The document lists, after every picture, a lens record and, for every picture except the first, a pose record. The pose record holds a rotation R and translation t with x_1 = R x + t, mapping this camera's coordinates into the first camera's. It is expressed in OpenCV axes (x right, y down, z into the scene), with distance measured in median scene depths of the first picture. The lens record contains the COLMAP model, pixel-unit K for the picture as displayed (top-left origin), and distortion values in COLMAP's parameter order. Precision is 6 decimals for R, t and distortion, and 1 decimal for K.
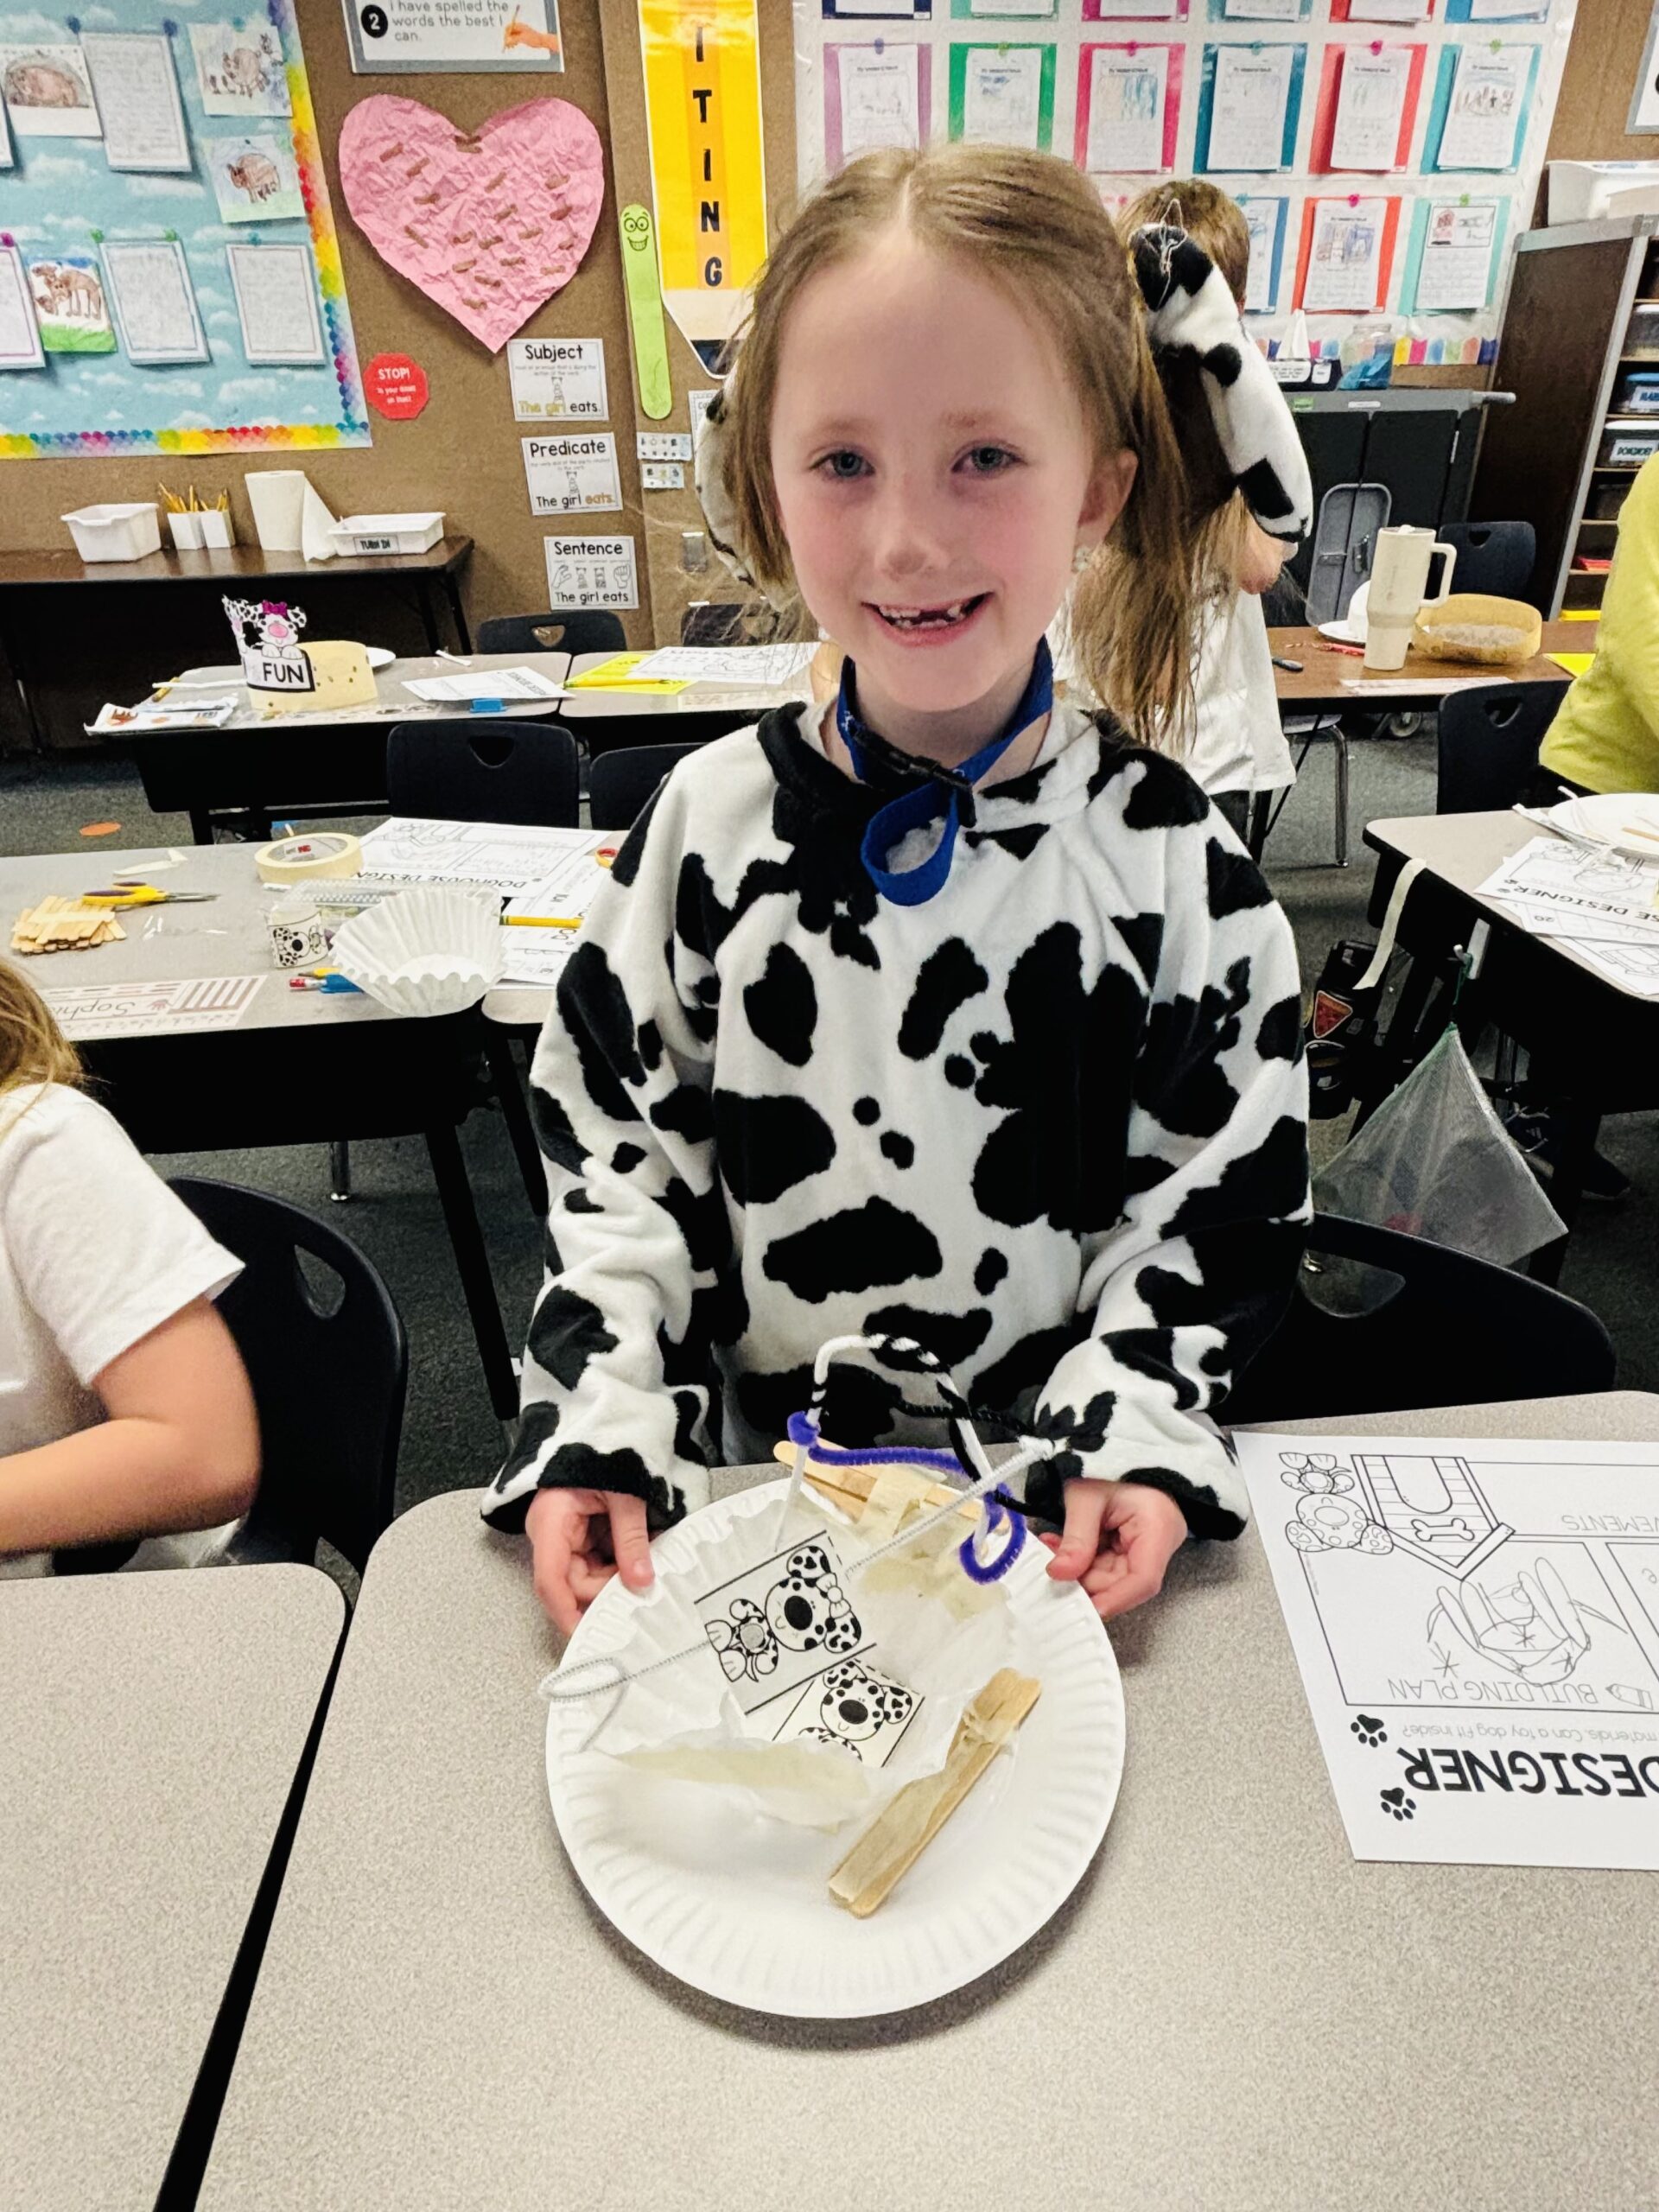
lens RADIAL K [[1312.4, 0, 877.1], [0, 1312.4, 1089.9], [0, 0, 1]] dist [-0.028452, 0.015604]
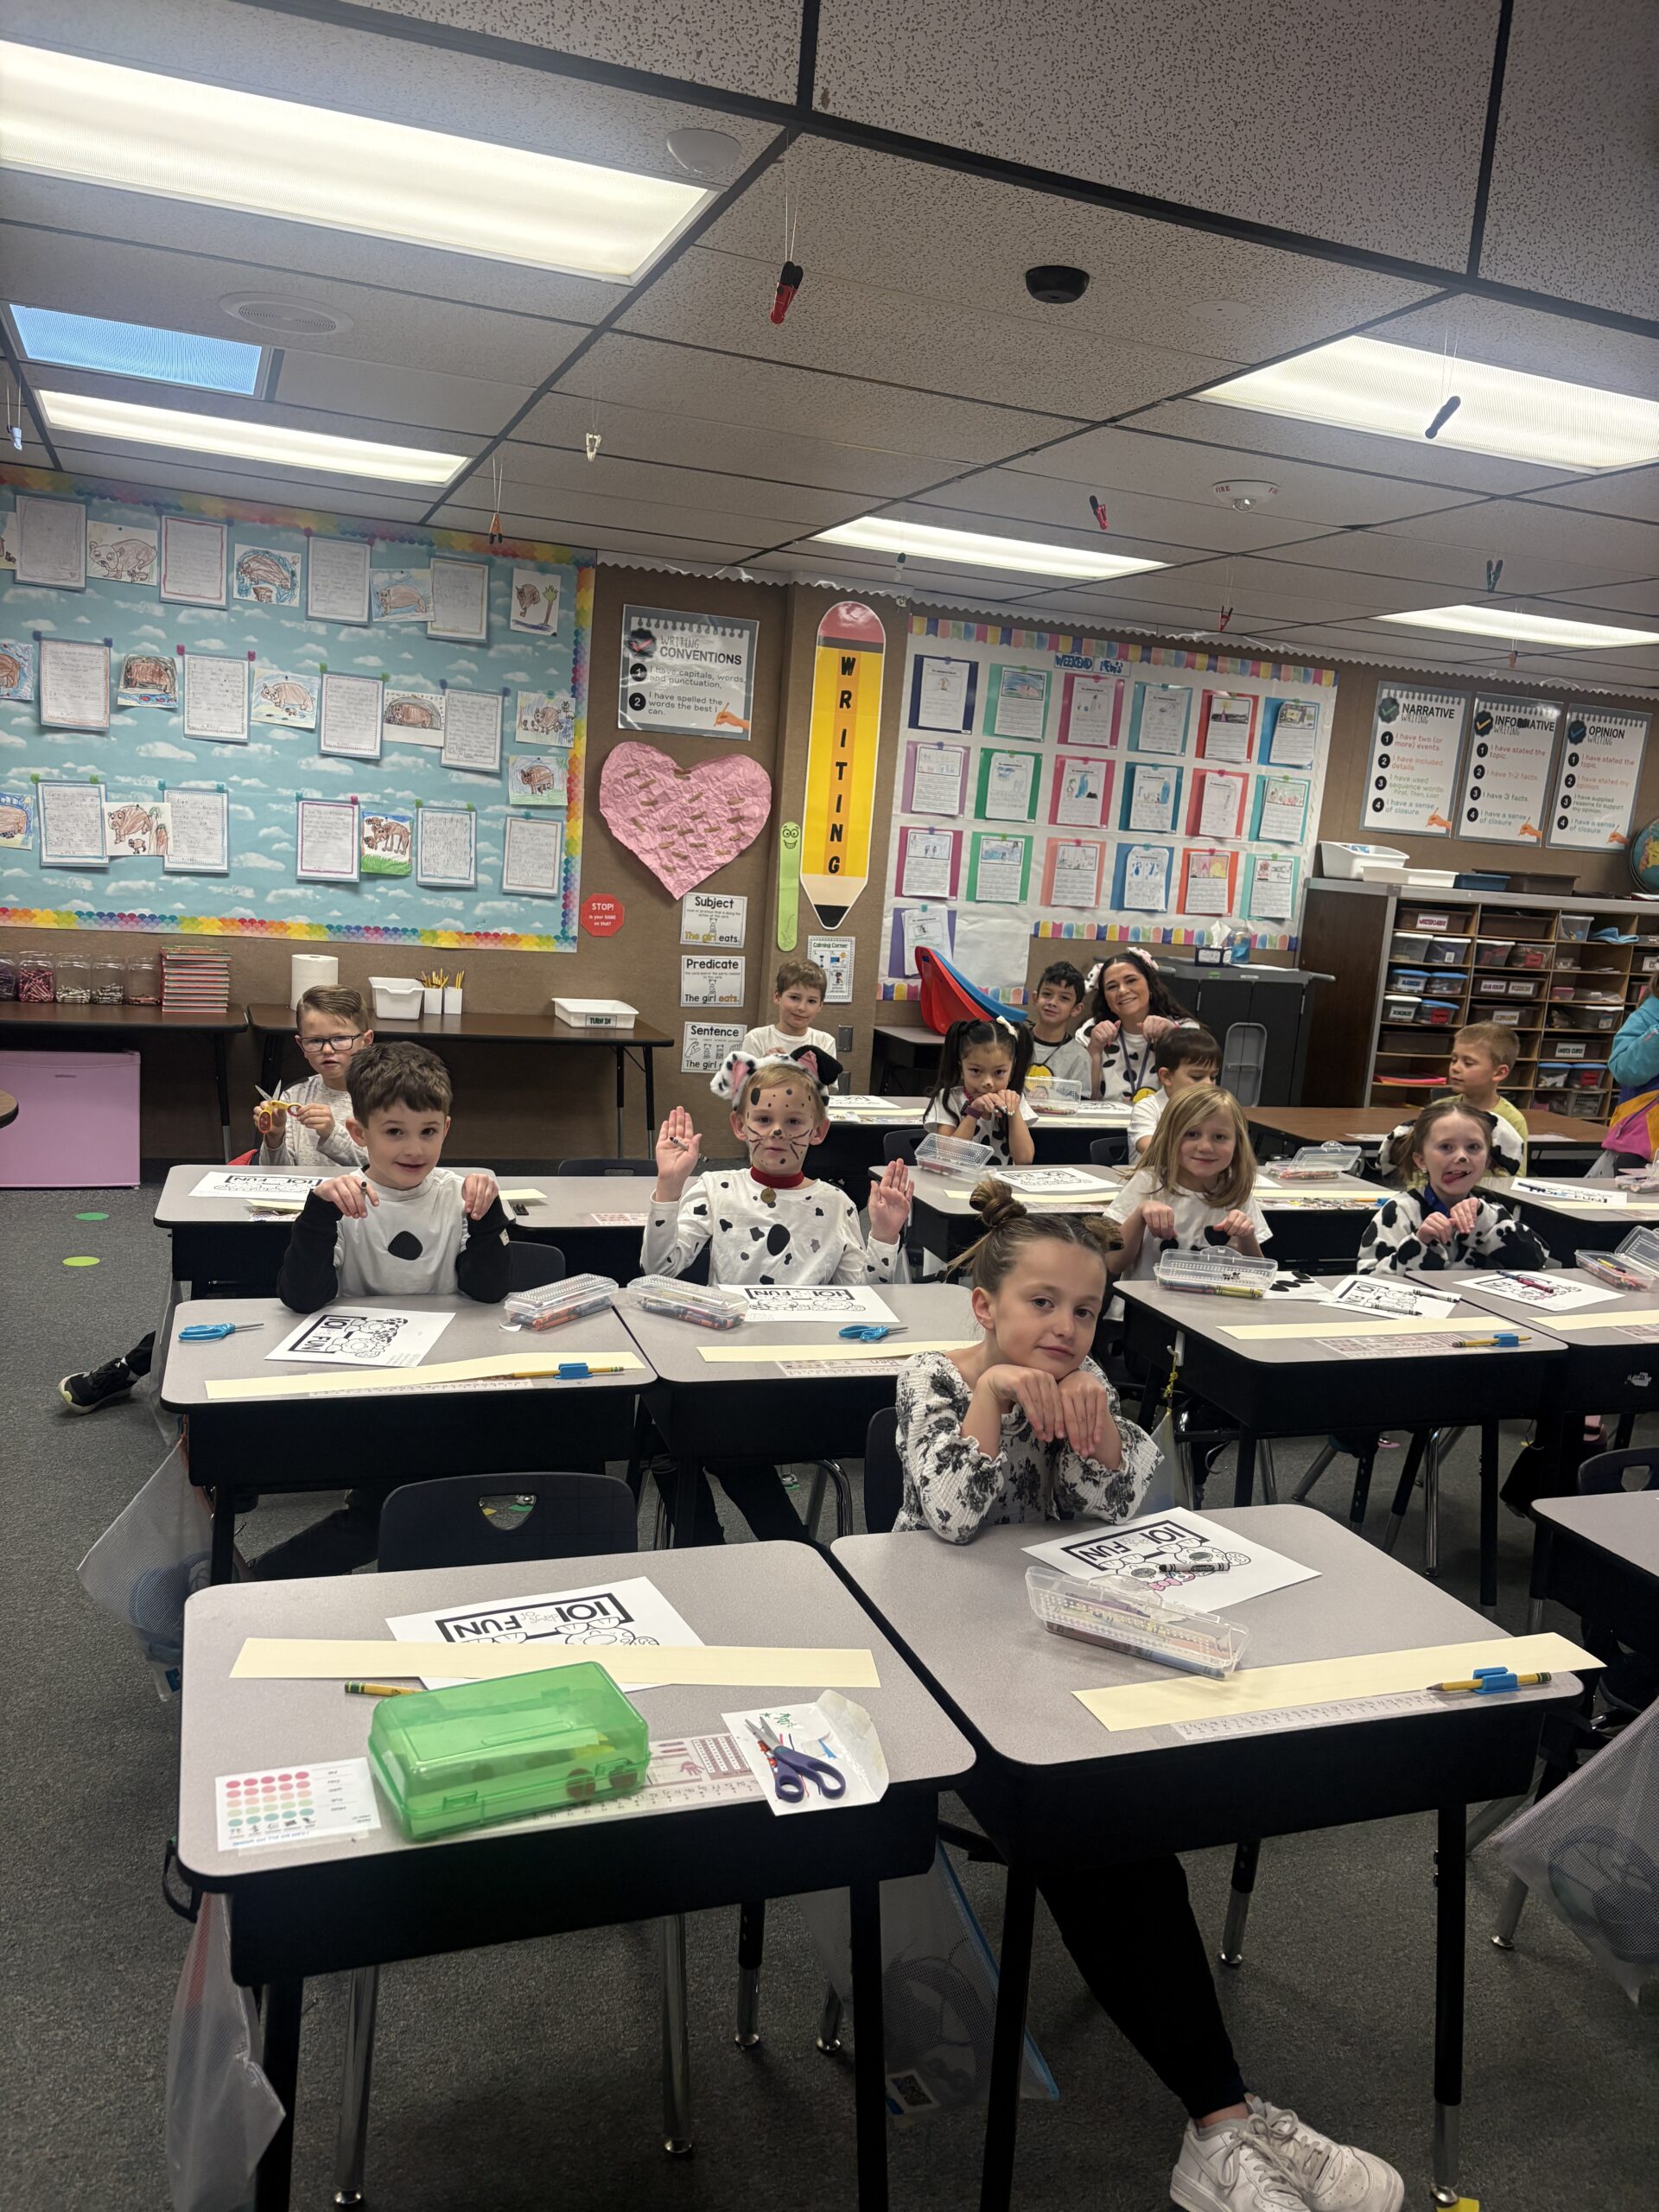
lens RADIAL K [[1658.9, 0, 809.9], [0, 1658.9, 1135.3], [0, 0, 1]] dist [0.039688, -0.053443]
pose [[0.965955, 0.042917, 0.255124, -0.621745], [0.042698, 0.946175, -0.320828, 0.268319], [-0.255161, 0.320799, 0.912130, -0.618156]]
